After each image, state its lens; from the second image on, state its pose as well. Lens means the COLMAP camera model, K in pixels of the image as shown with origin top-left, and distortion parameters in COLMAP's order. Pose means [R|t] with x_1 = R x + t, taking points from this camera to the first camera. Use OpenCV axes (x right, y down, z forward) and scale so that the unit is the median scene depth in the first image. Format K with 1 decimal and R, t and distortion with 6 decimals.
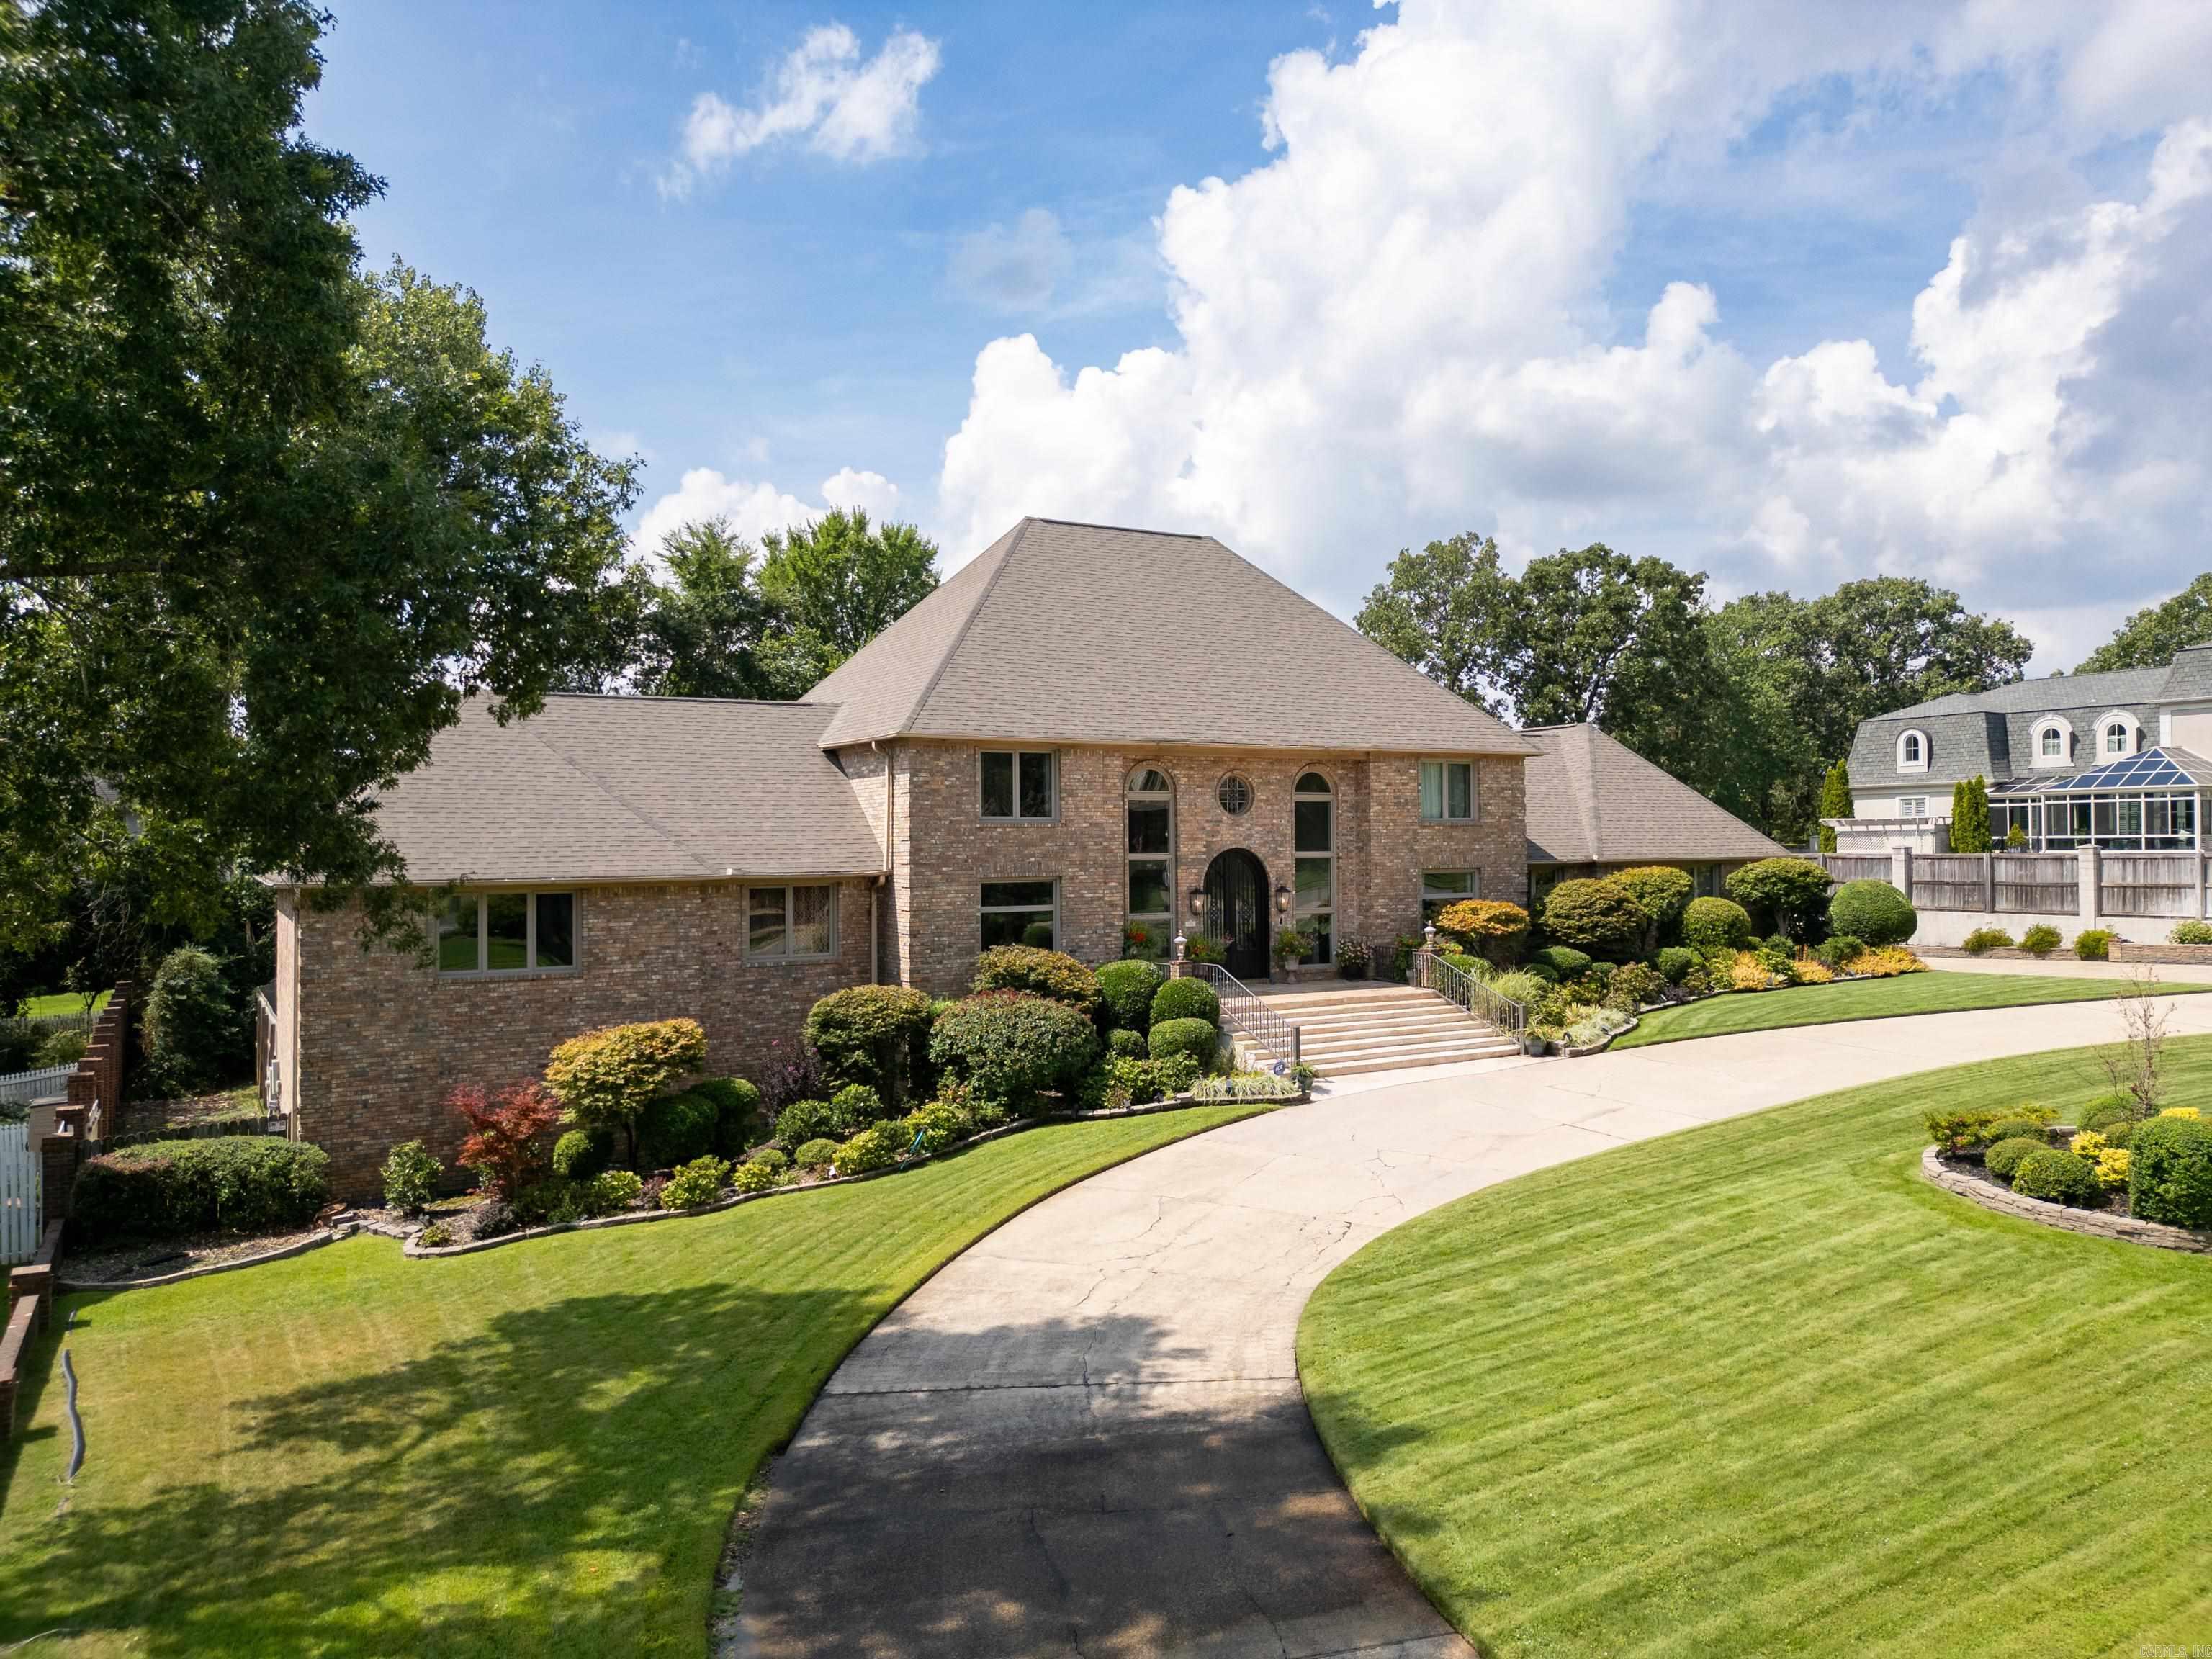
lens RADIAL K [[1557.7, 0, 1120.1], [0, 1557.7, 750.5], [0, 0, 1]] dist [0.048960, -0.007972]
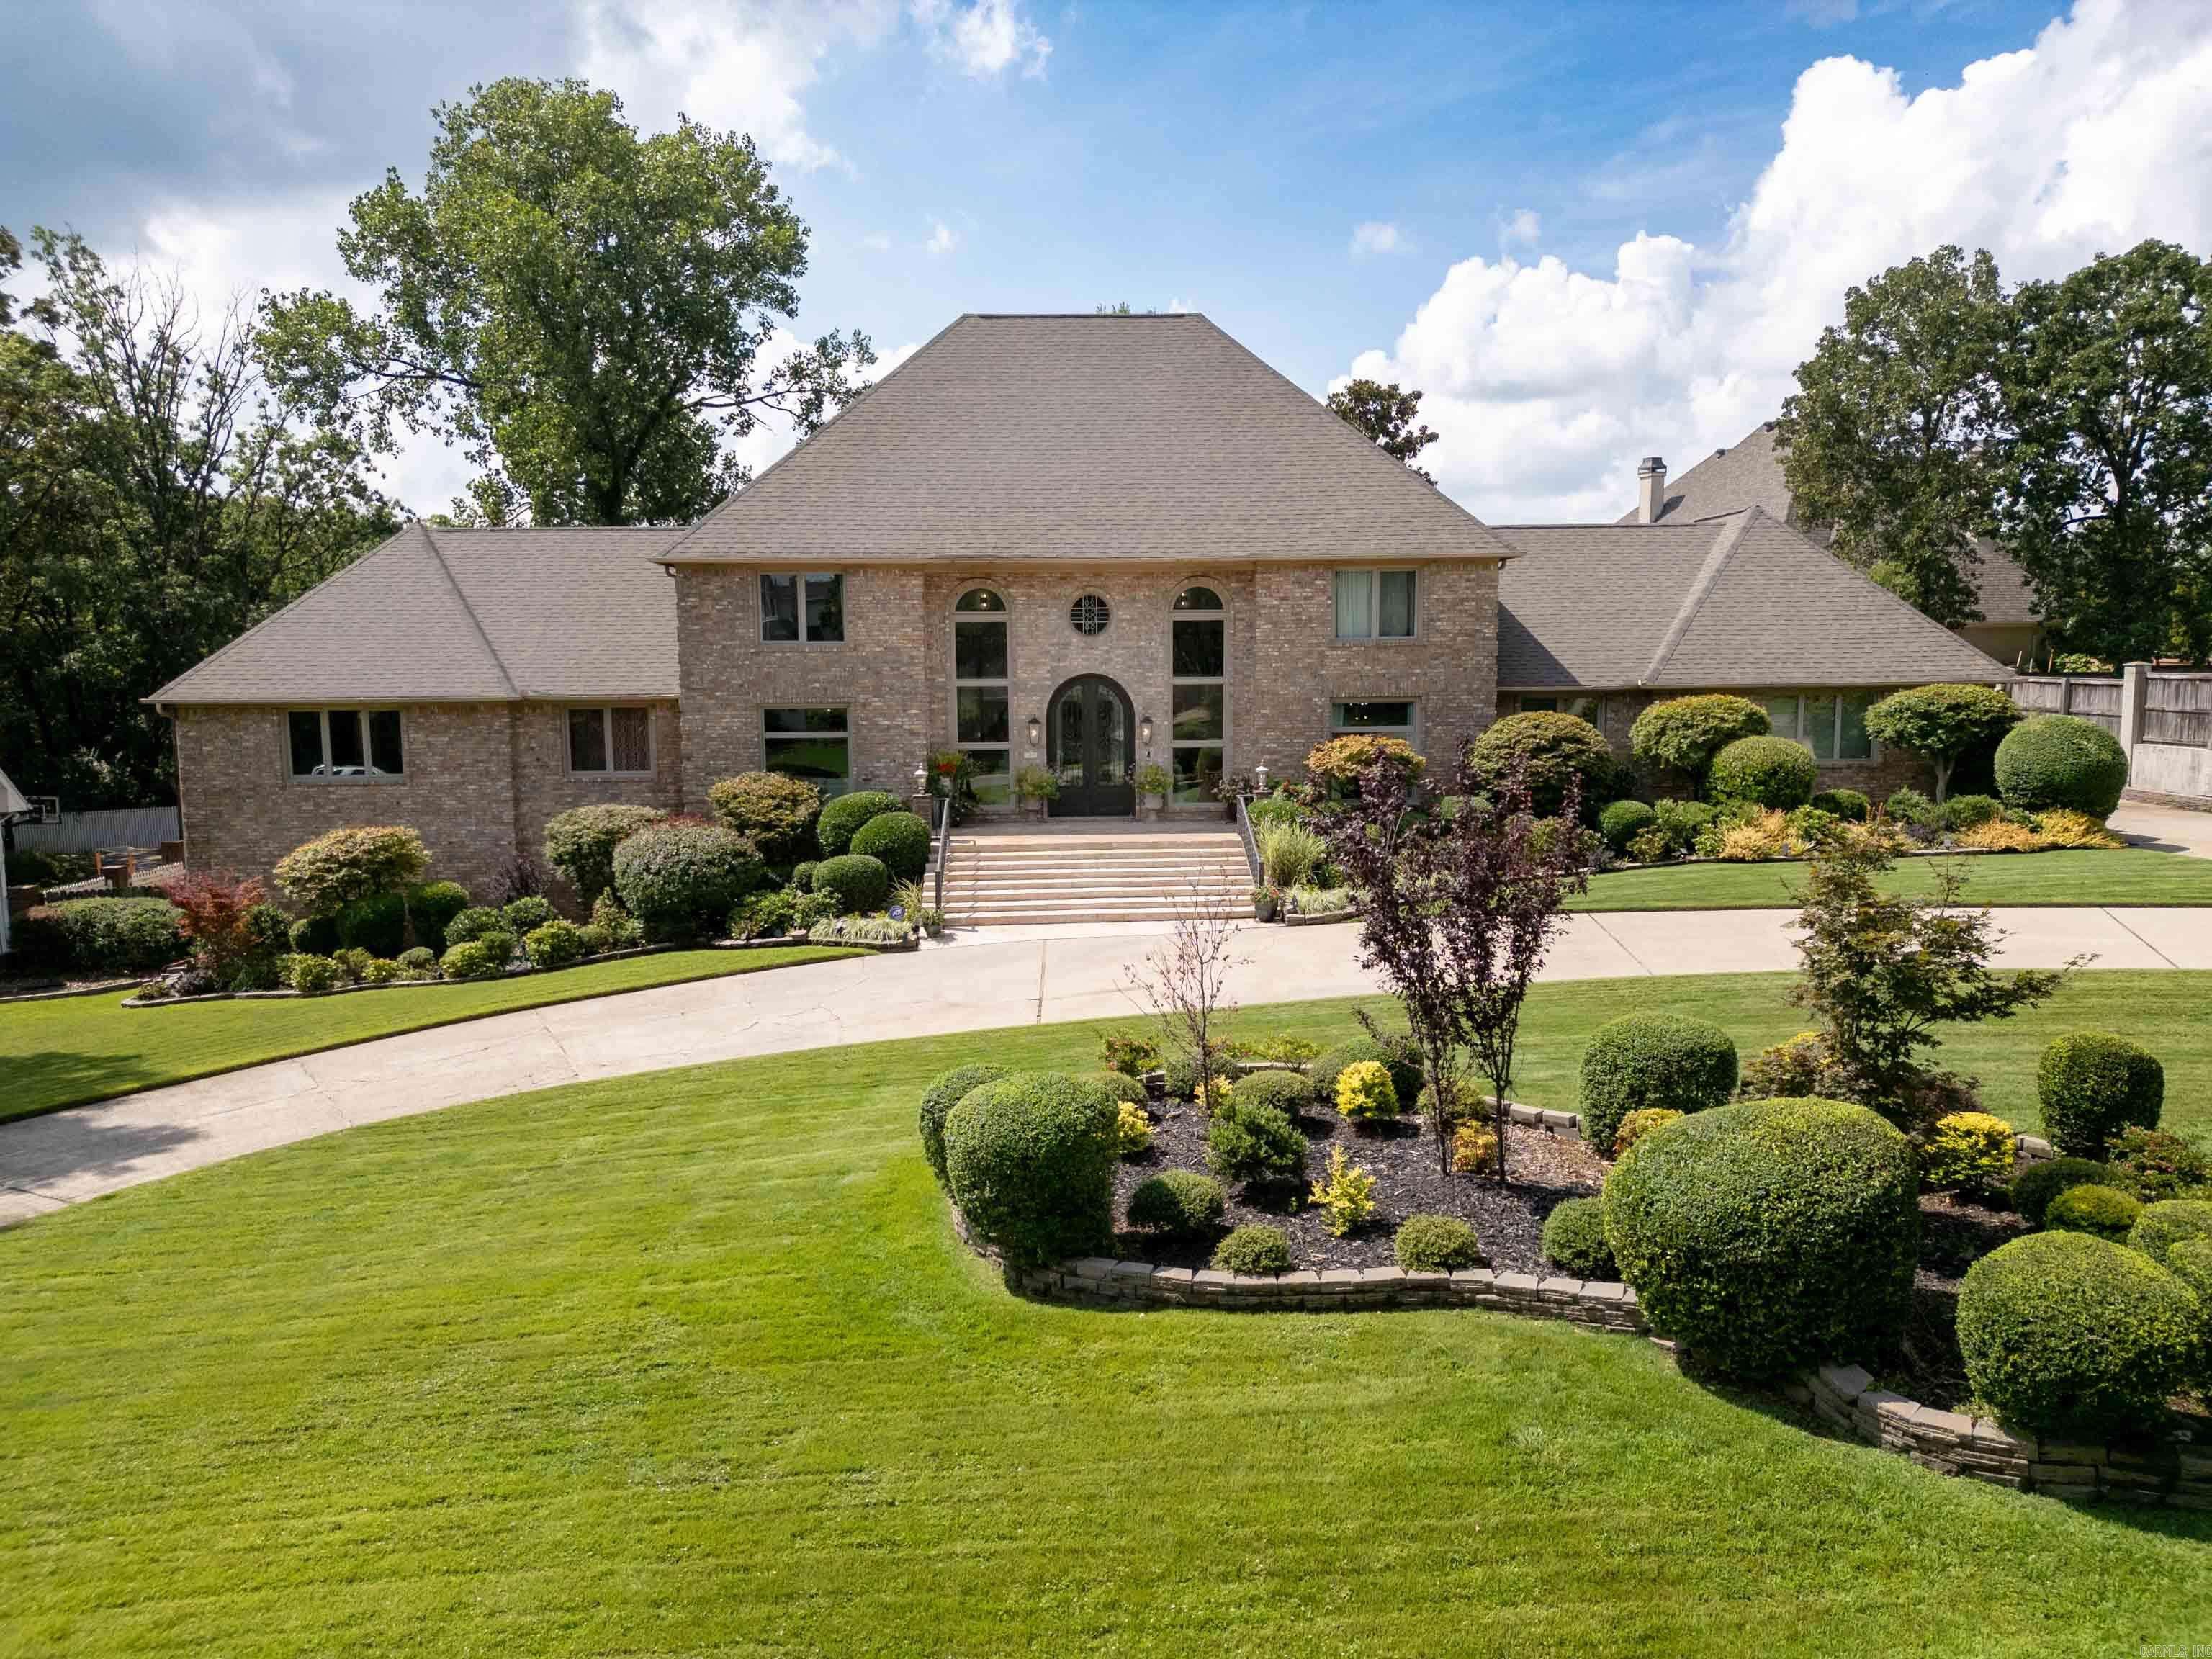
lens RADIAL K [[1557.7, 0, 1112.4], [0, 1557.7, 829.4], [0, 0, 1]] dist [0.048960, -0.007972]
pose [[0.879711, 0.054471, -0.472379, 0.532478], [0.028904, 0.985455, 0.167463, 0.000192], [0.474630, -0.160973, 0.865341, 0.207308]]
